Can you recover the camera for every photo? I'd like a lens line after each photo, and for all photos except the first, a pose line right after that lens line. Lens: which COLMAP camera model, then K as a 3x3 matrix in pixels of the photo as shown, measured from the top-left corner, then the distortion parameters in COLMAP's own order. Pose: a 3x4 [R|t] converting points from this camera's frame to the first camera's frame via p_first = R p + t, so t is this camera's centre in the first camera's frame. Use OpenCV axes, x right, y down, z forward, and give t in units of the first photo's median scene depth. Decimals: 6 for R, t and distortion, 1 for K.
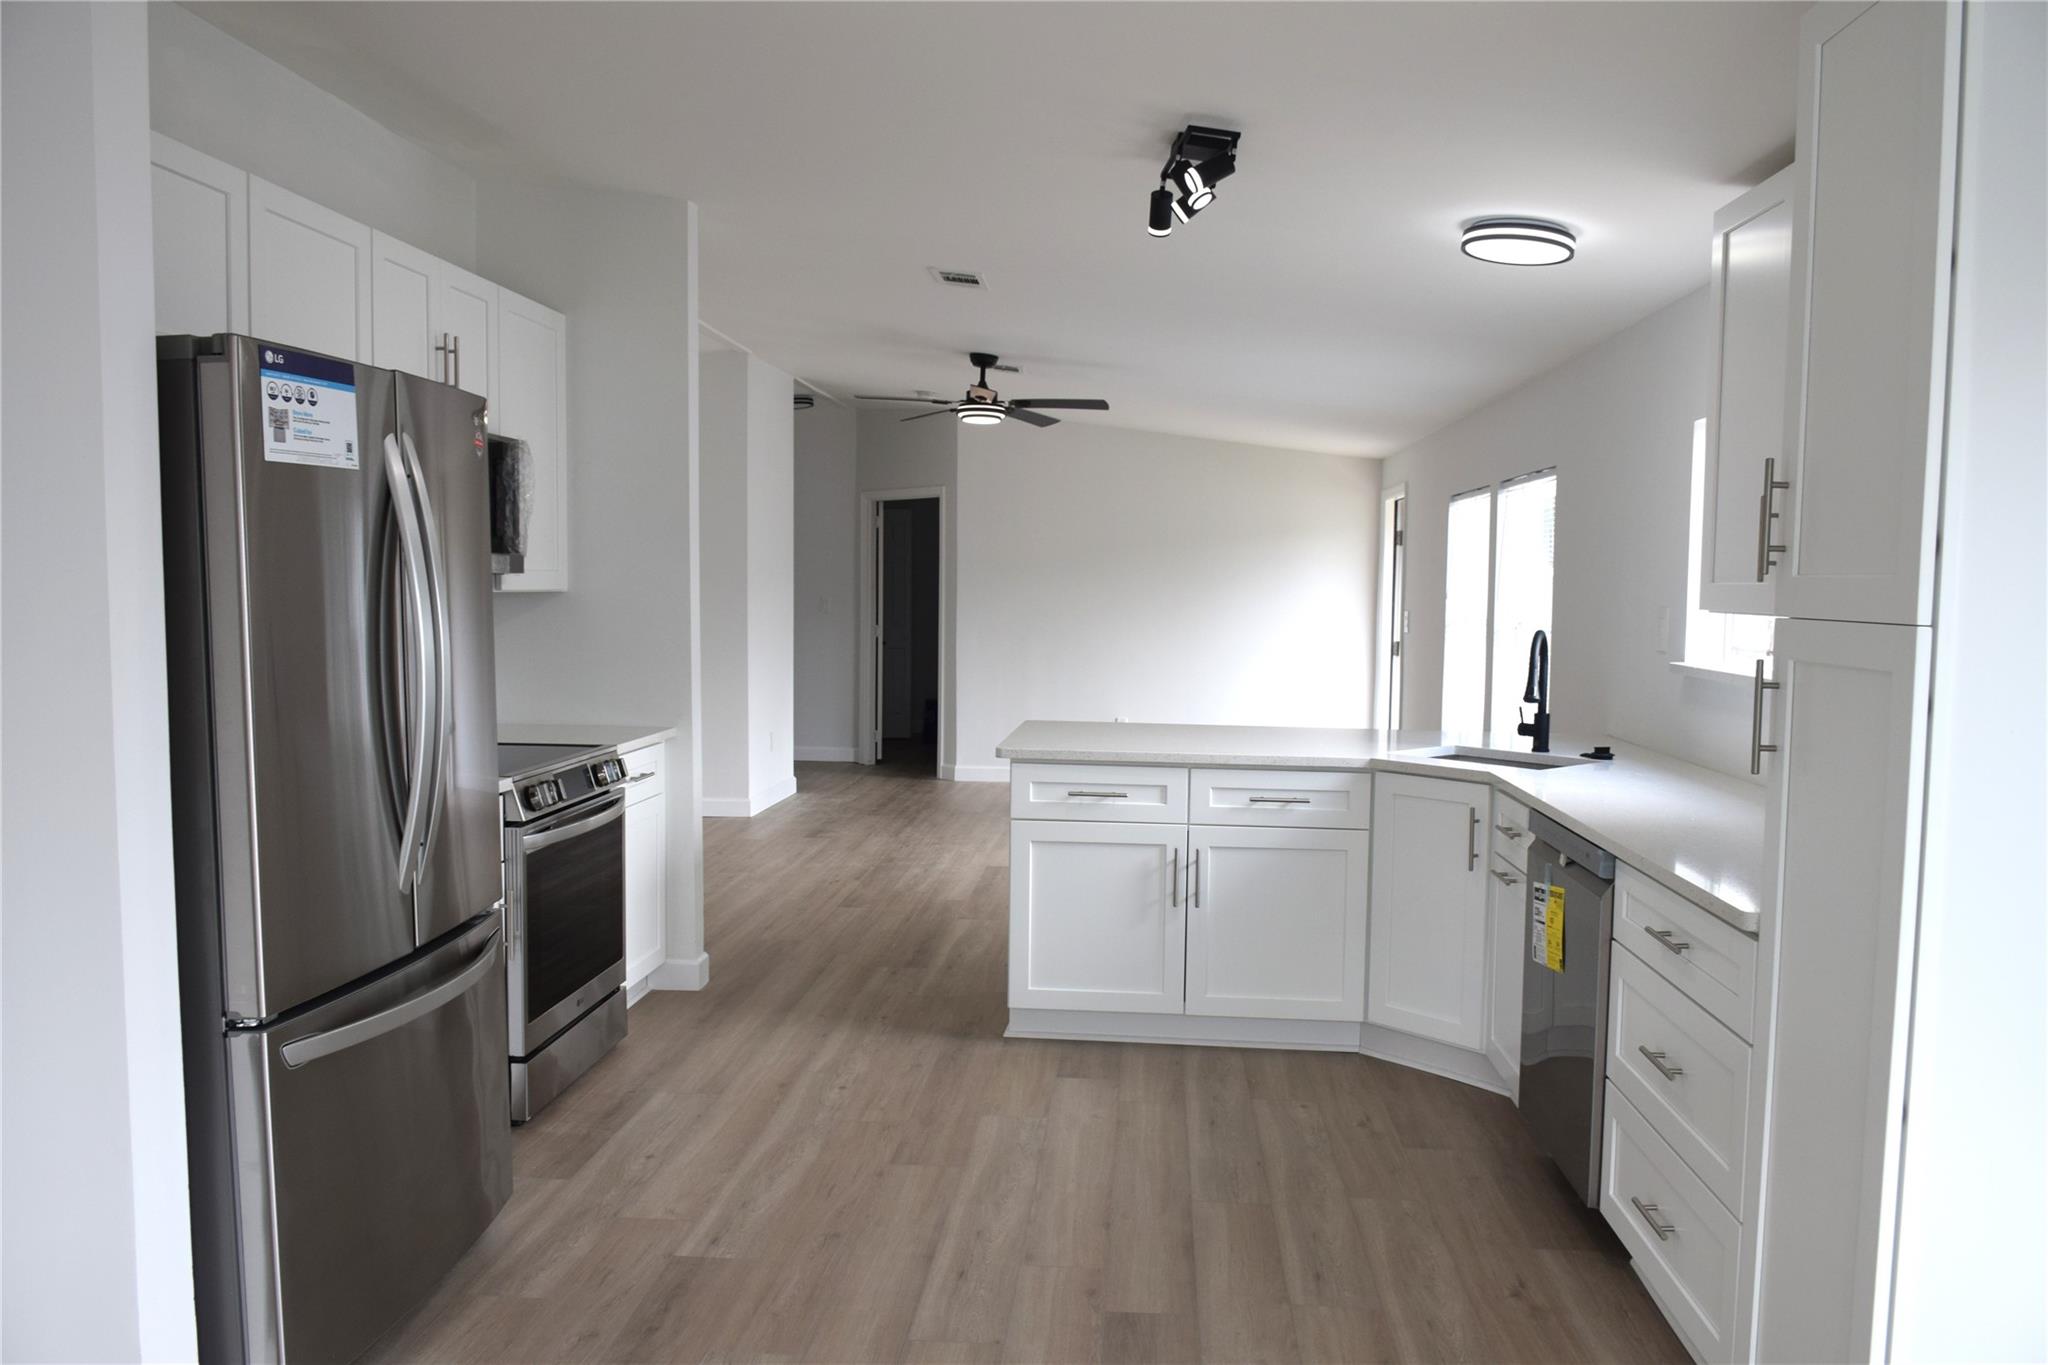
lens RADIAL K [[1561.0, 0, 1024.0], [0, 1561.0, 682.5], [0, 0, 1]] dist [-0.000632, -0.001043]
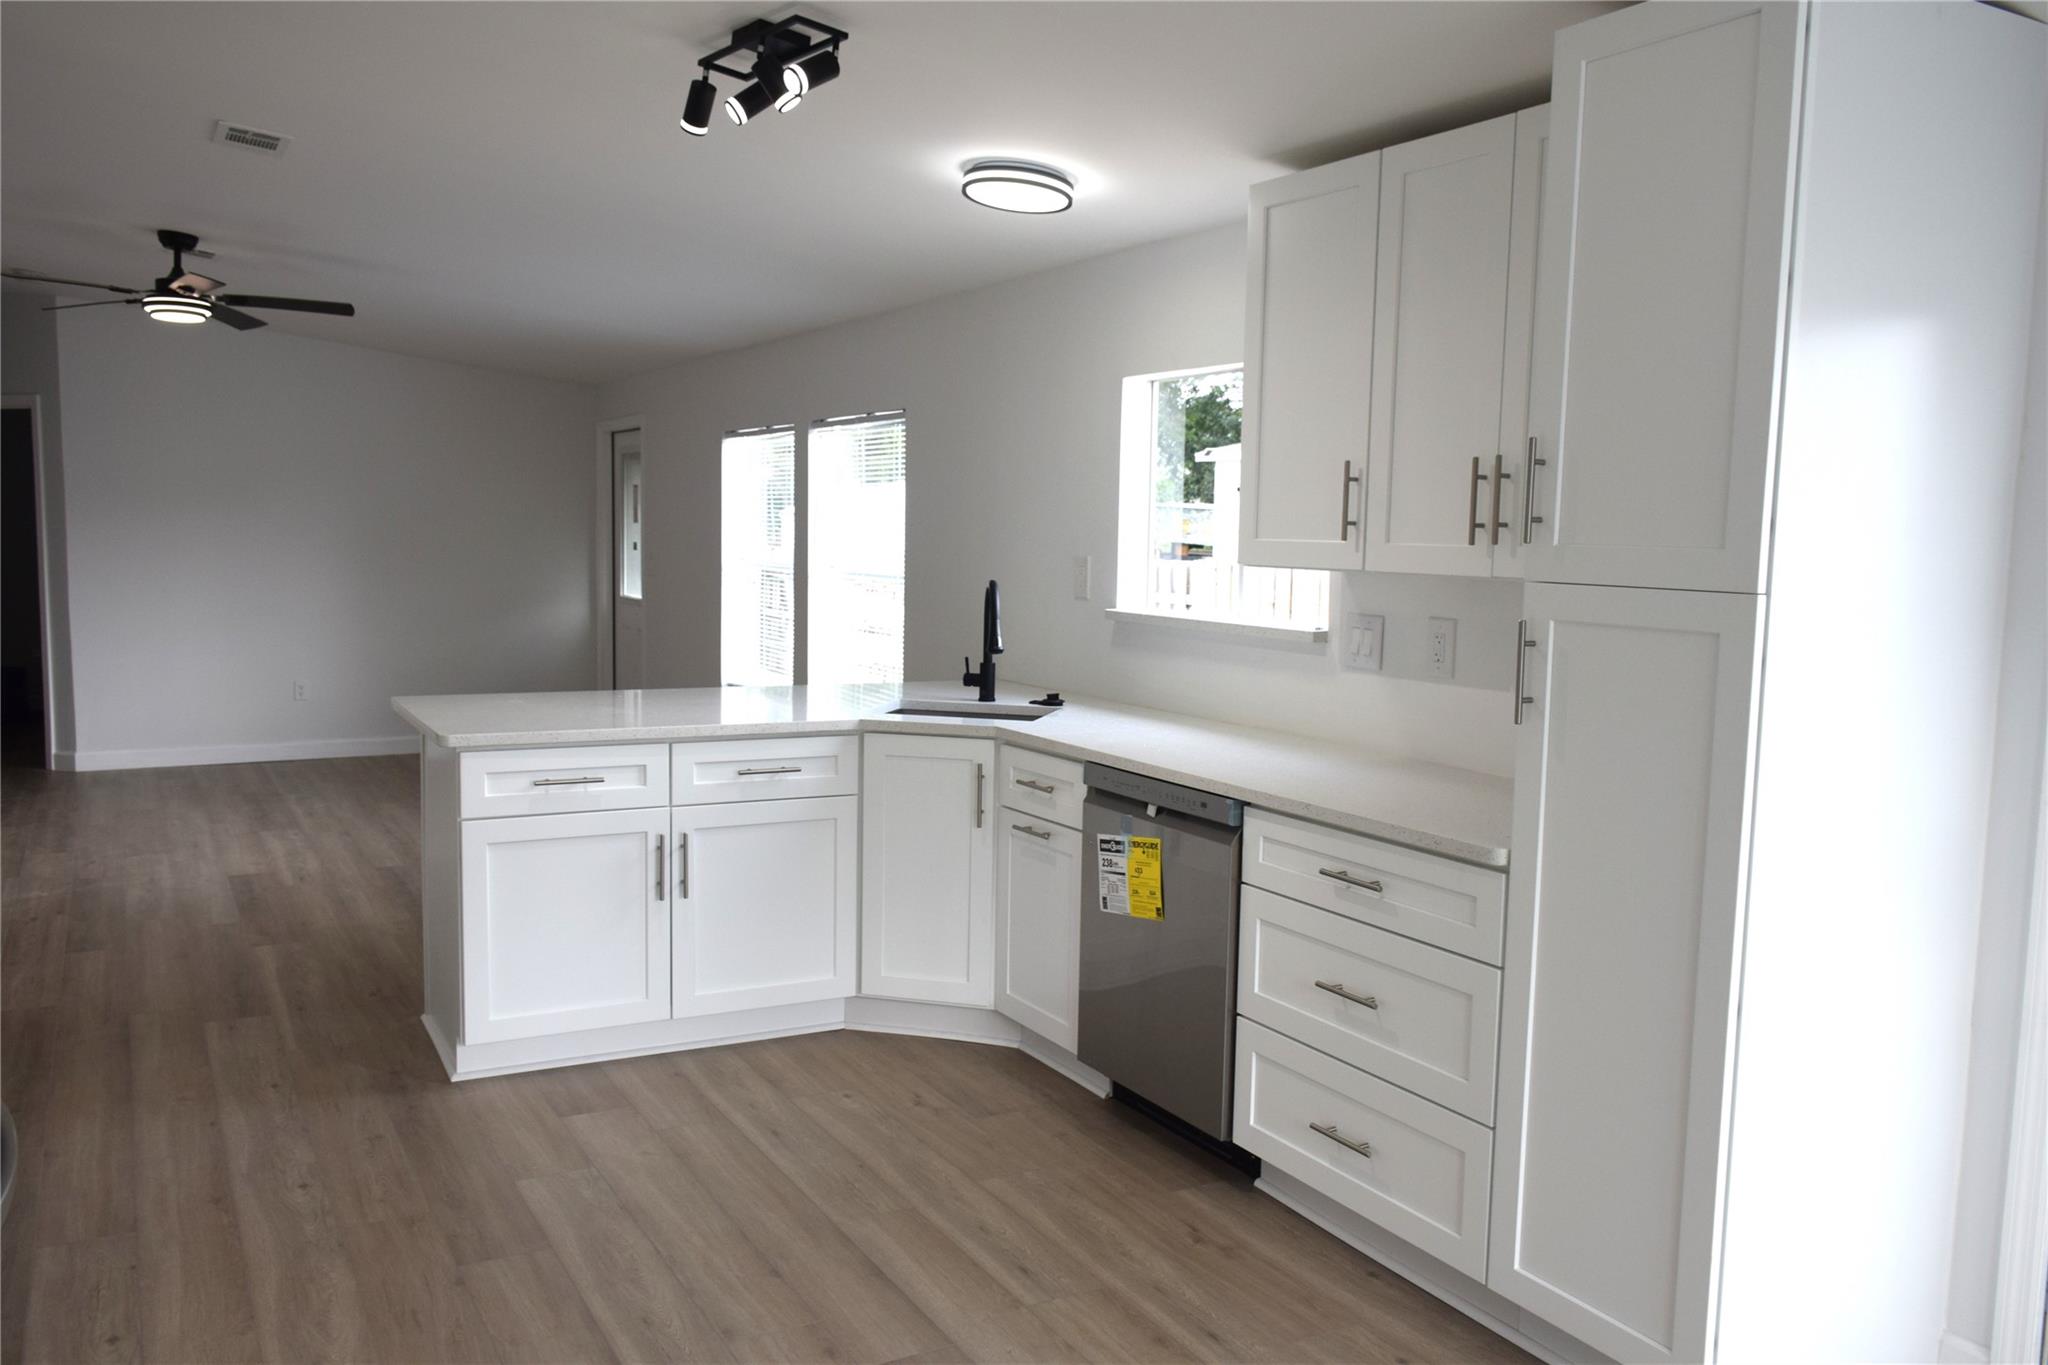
lens RADIAL K [[1628.6, 0, 1024.0], [0, 1628.6, 682.5], [0, 0, 1]] dist [0.002098, 0.001107]
pose [[0.834365, -0.051018, 0.548847, -0.242369], [0.029490, 0.998413, 0.047976, -0.018565], [-0.550423, -0.023845, 0.834545, 0.126785]]
